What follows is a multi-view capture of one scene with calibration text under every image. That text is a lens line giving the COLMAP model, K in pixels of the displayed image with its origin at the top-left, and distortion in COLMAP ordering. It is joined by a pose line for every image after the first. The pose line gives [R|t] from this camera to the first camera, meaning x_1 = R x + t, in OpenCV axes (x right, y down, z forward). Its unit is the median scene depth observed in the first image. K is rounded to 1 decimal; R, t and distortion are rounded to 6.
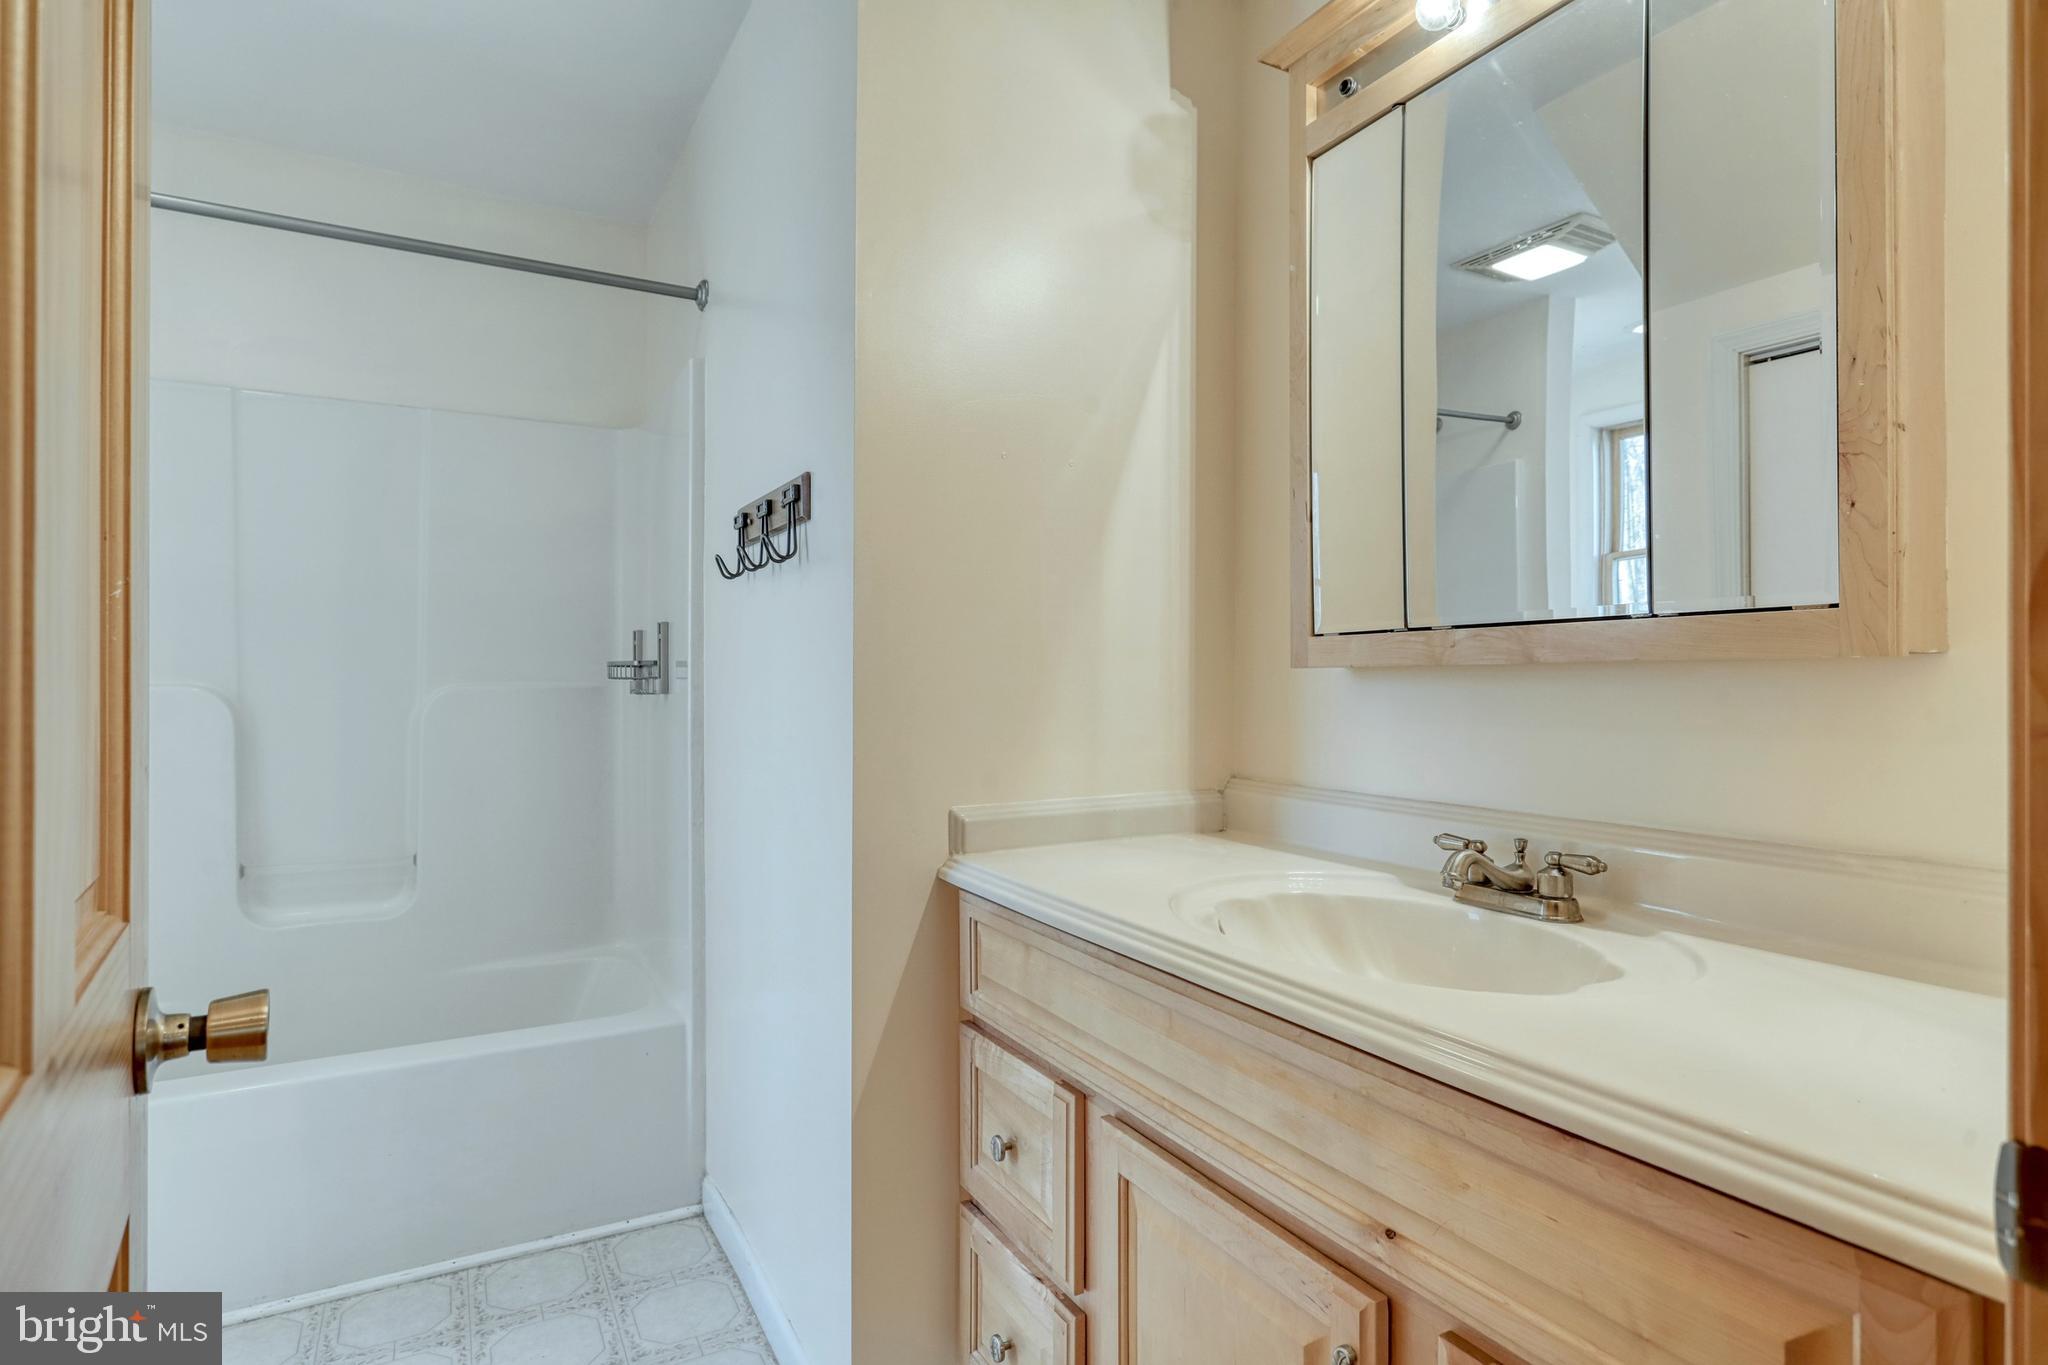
lens RADIAL K [[1066.6, 0, 1024.0], [0, 1066.6, 682.5], [0, 0, 1]] dist [0.000189, 0.000007]
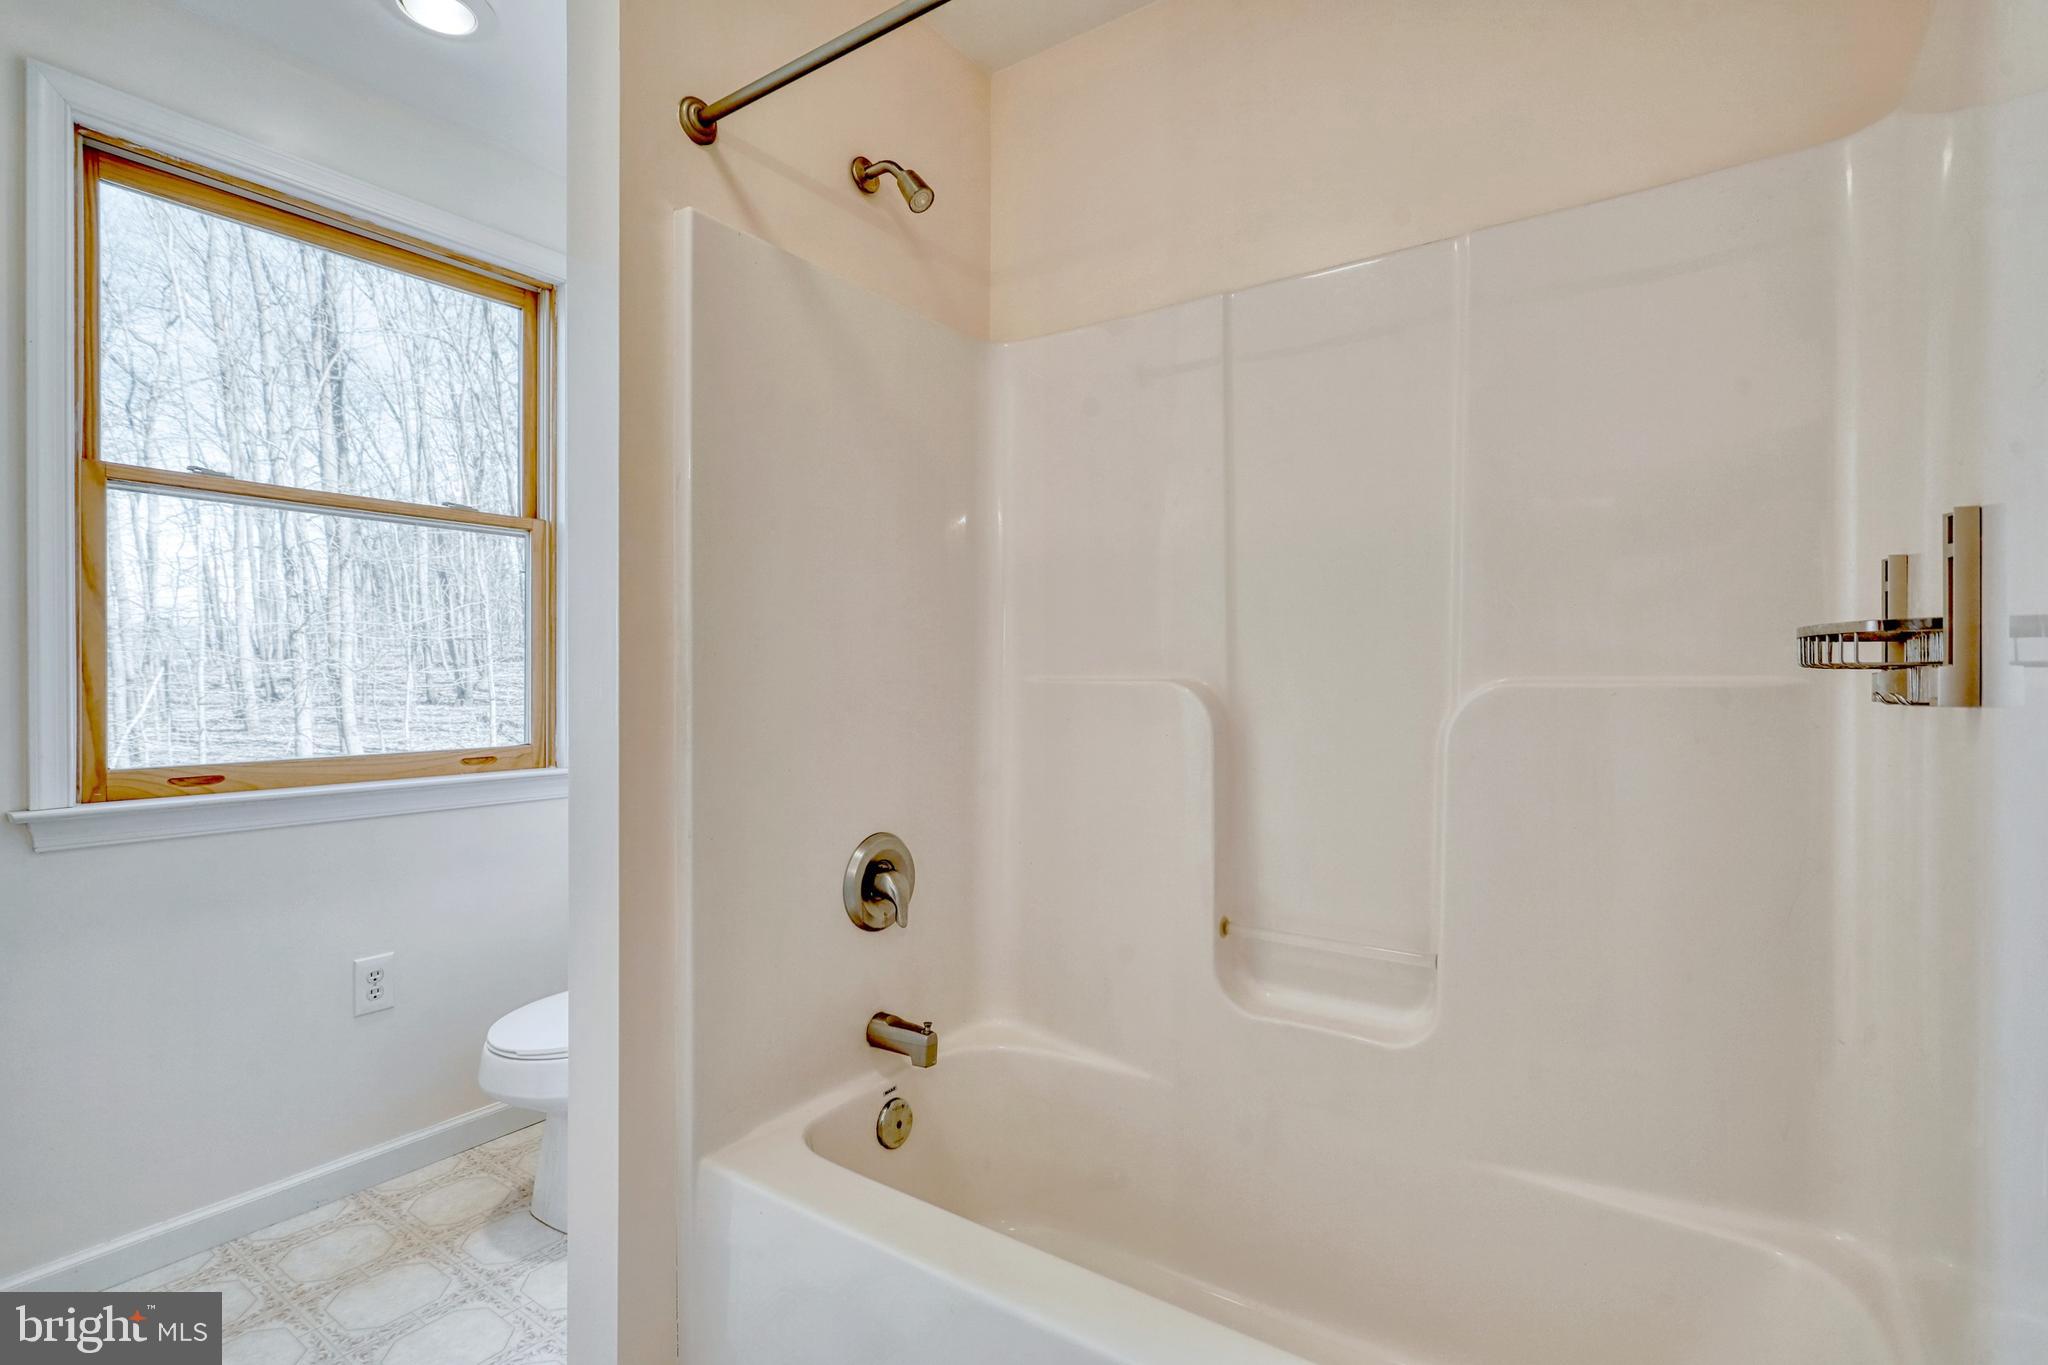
lens RADIAL K [[969.0, 0, 1021.1], [0, 969.0, 679.0], [0, 0, 1]] dist [-0.004923, 0.002515]
pose [[0.433733, 0.003592, -0.901034, -0.176204], [-0.004598, 0.999988, 0.001773, 0.002047], [0.901030, 0.003373, 0.433744, 0.553742]]
